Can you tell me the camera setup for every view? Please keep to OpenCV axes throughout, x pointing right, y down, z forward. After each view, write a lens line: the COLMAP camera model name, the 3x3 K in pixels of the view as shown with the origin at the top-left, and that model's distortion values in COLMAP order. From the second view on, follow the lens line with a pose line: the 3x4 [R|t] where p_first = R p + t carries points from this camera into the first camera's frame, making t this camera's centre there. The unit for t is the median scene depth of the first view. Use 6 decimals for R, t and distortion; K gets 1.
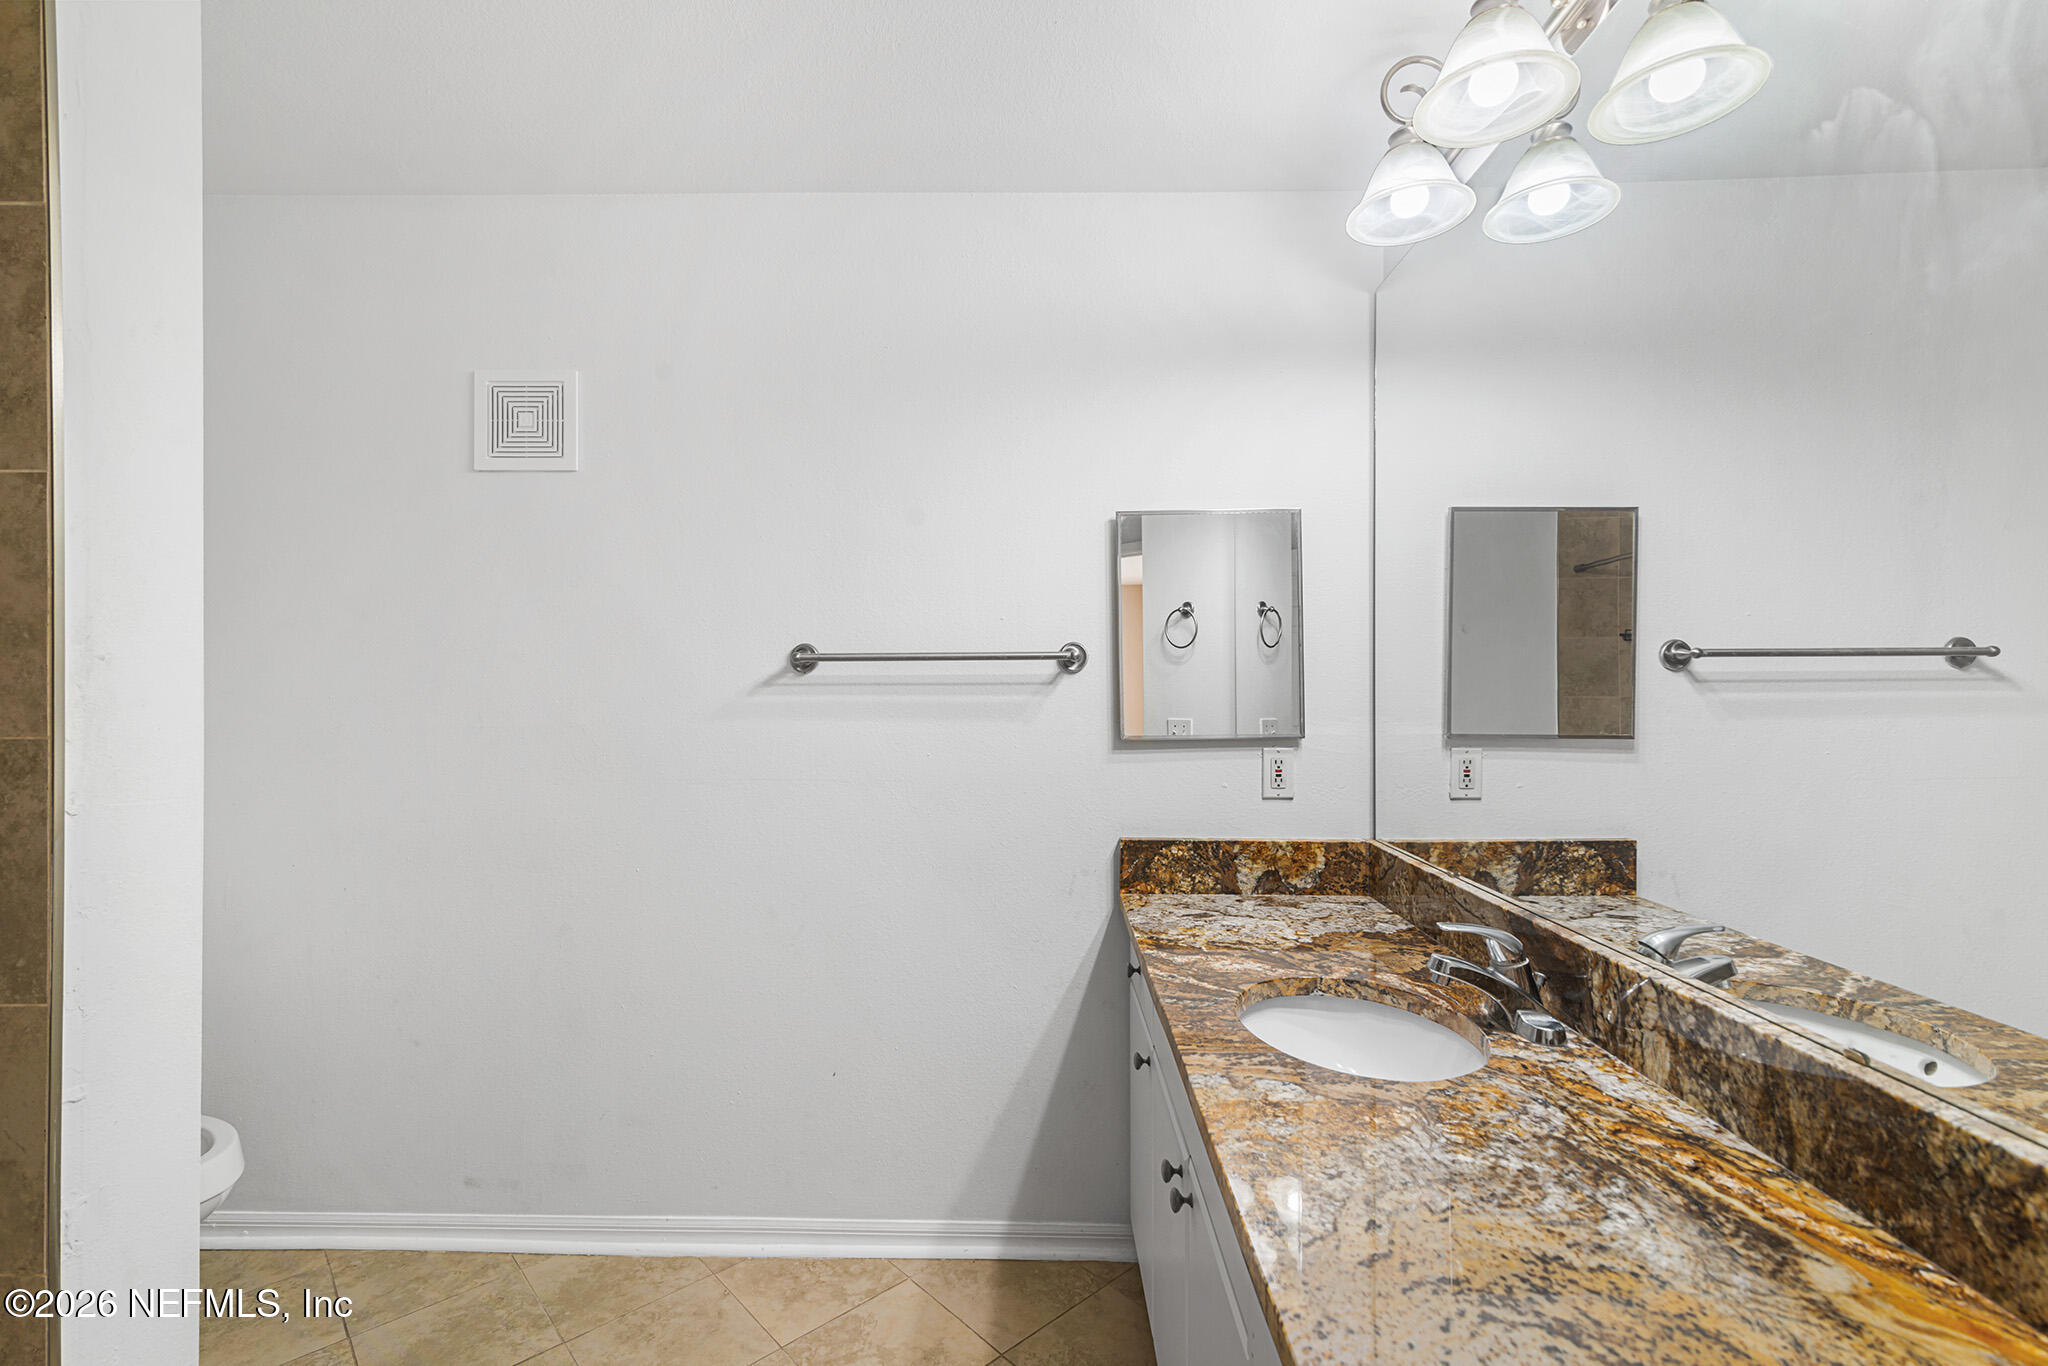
lens RADIAL K [[926.8, 0, 1018.8], [0, 926.8, 685.4], [0, 0, 1]] dist [0.013278, -0.001362]
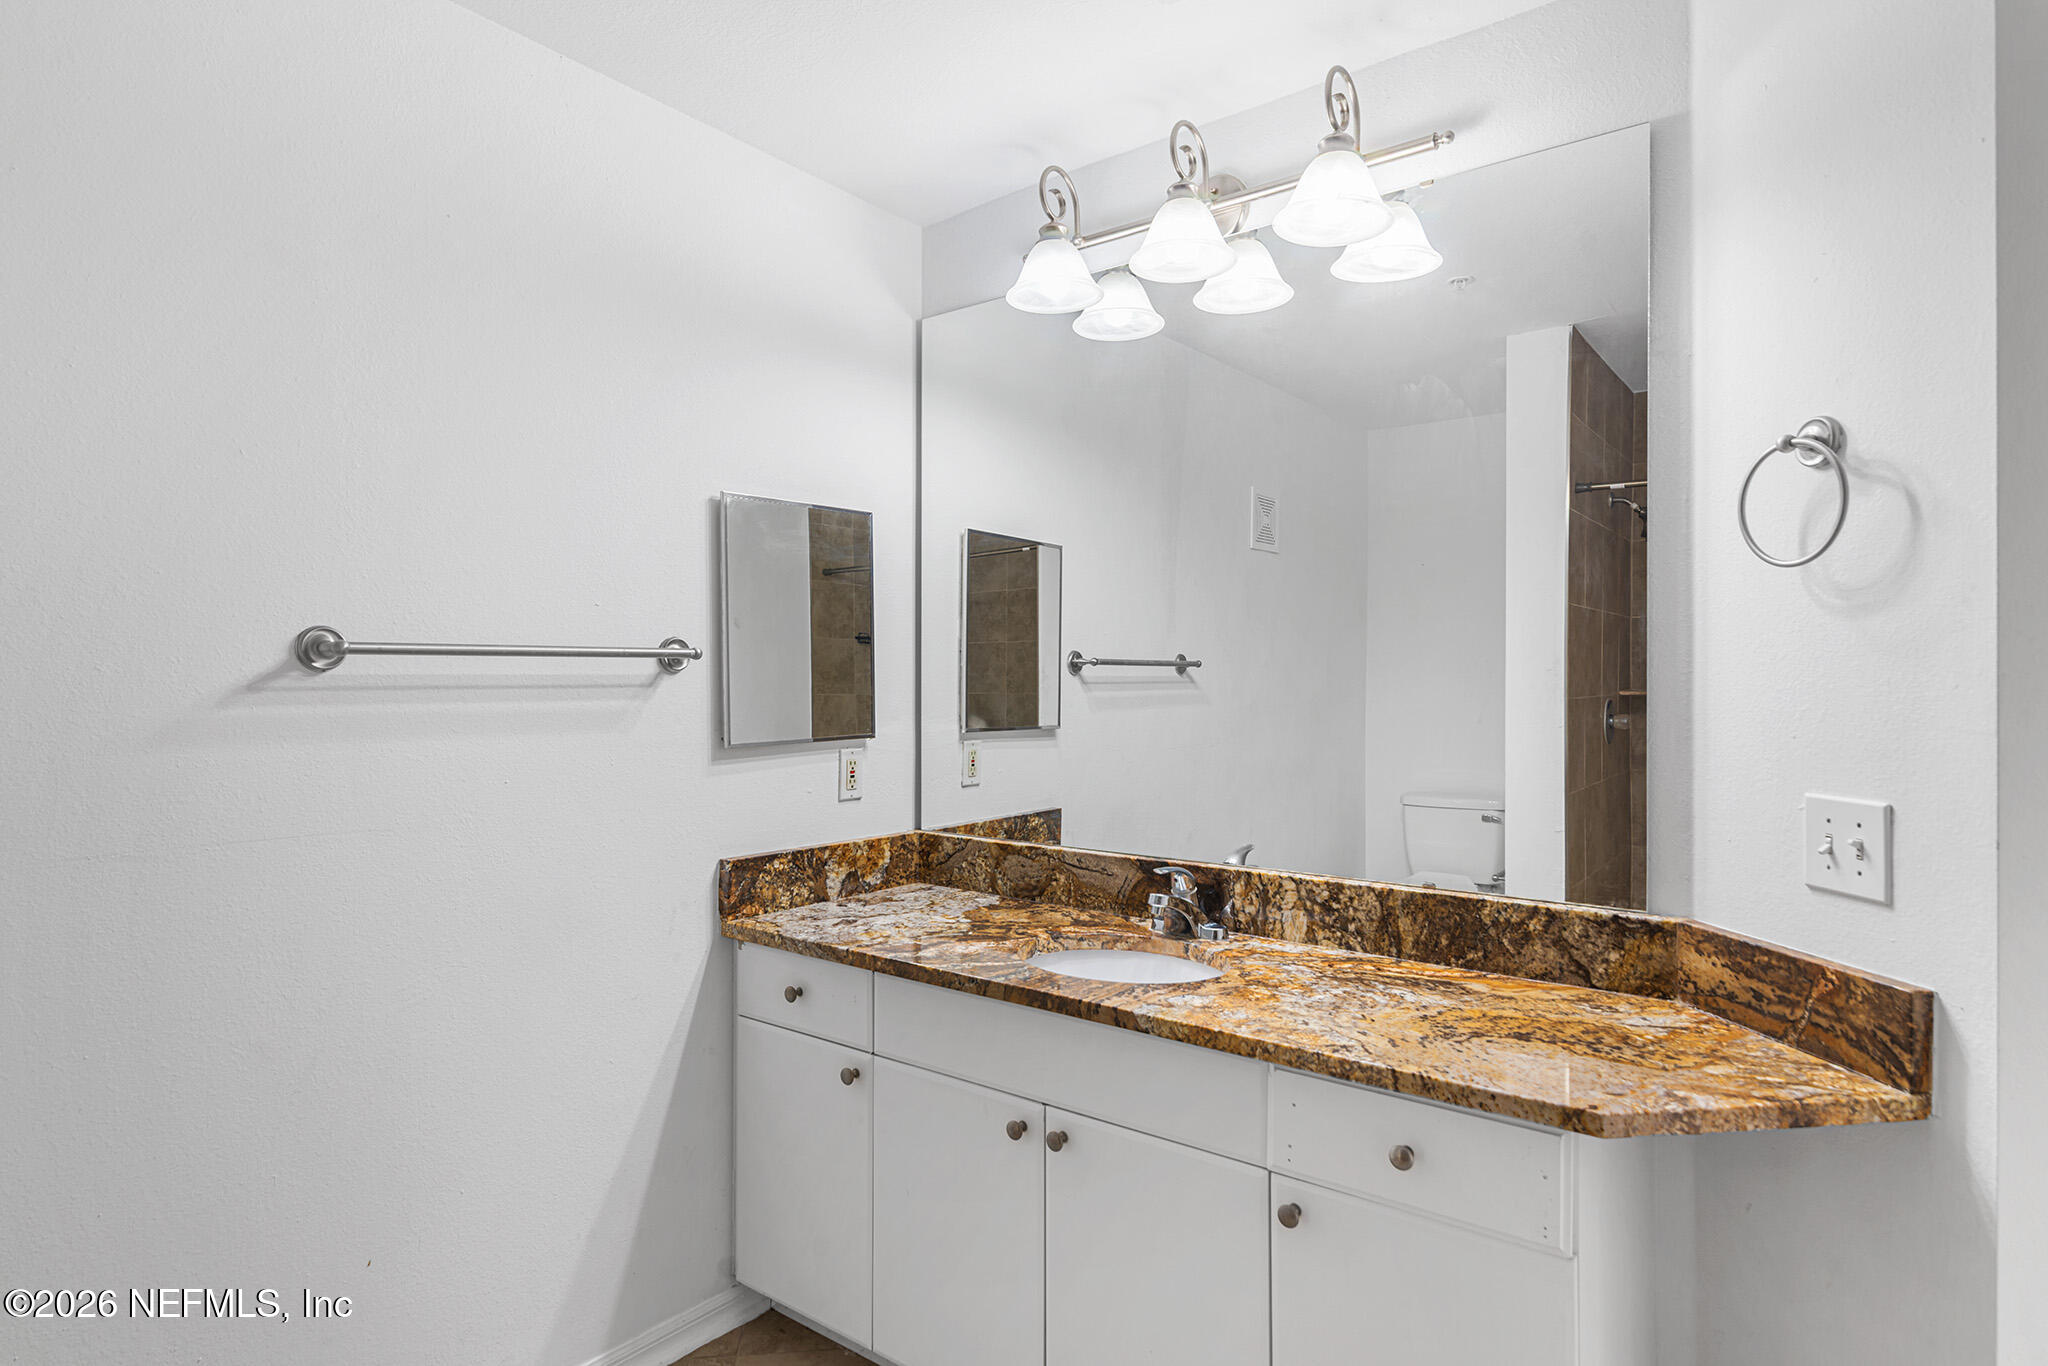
lens RADIAL K [[1120.8, 0, 1023.8], [0, 1120.8, 686.3], [0, 0, 1]] dist [0.013404, -0.001710]
pose [[0.590238, -0.002915, 0.807224, -0.601858], [-0.001948, 0.999985, 0.005036, -0.007479], [-0.807227, -0.004545, 0.590224, 0.136791]]
